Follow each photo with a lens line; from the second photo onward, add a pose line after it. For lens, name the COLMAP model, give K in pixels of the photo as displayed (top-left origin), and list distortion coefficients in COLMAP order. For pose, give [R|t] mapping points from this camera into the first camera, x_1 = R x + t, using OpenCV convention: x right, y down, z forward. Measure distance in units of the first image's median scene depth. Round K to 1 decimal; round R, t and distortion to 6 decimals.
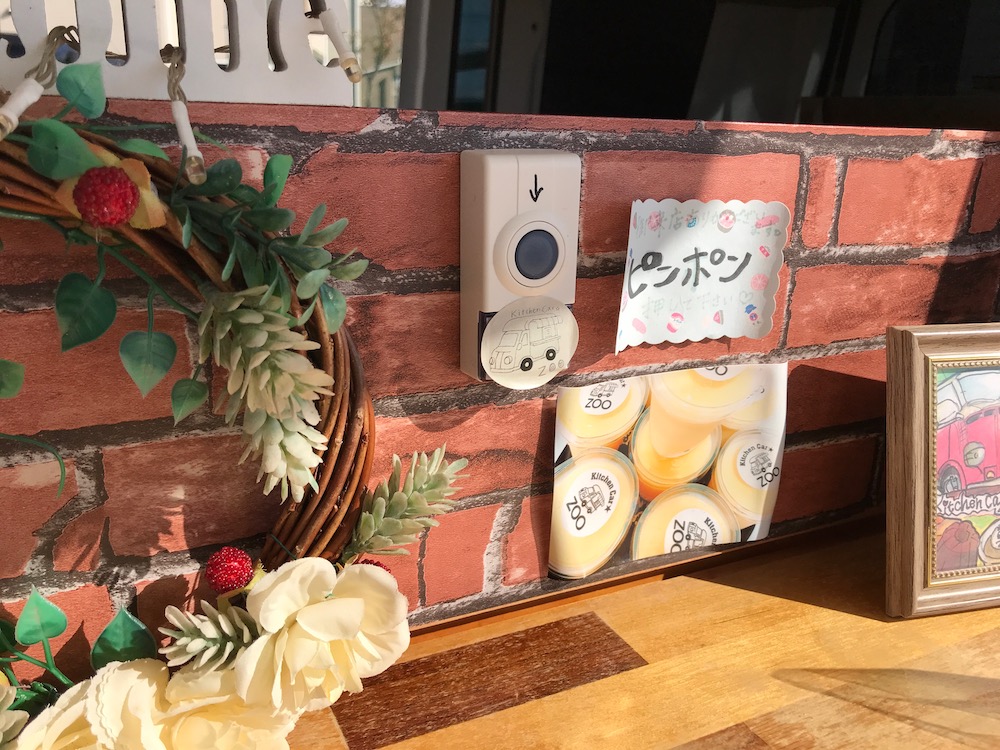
lens RADIAL K [[836.3, 0, 500.0], [0, 836.3, 375.0], [0, 0, 1]] dist [-0.000654, 0.003965]
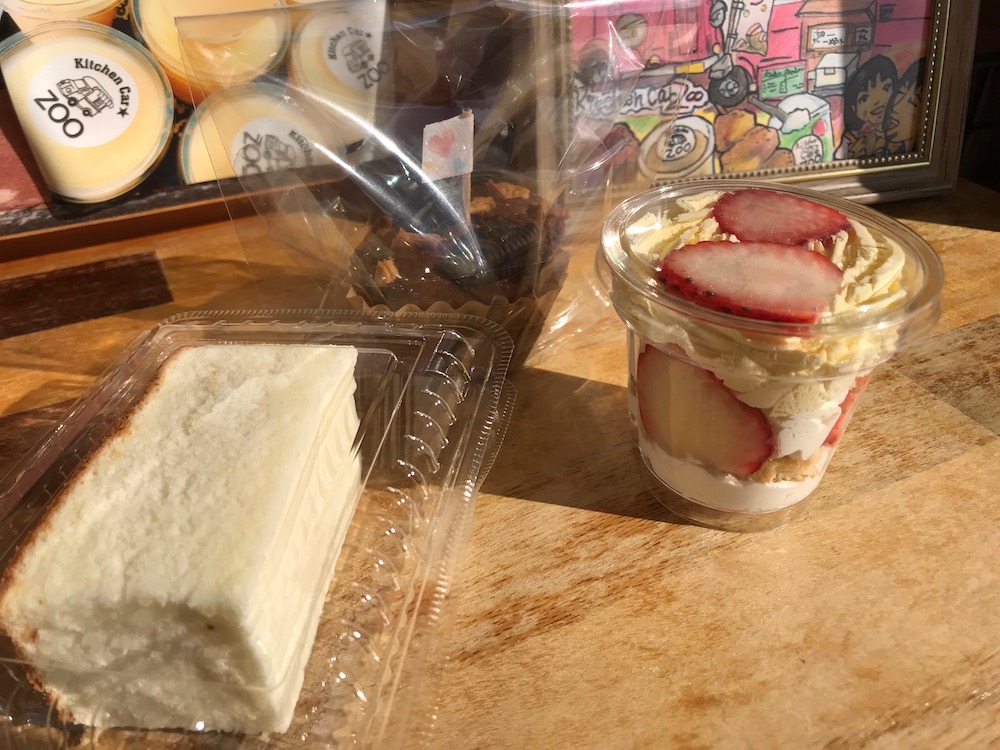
lens RADIAL K [[836.3, 0, 500.0], [0, 836.3, 375.0], [0, 0, 1]] dist [-0.000654, 0.003965]
pose [[0.999438, -0.031418, -0.011684, 0.451573], [0.033506, 0.946545, 0.320828, 0.144652], [0.000980, -0.321039, 0.947065, 0.178528]]
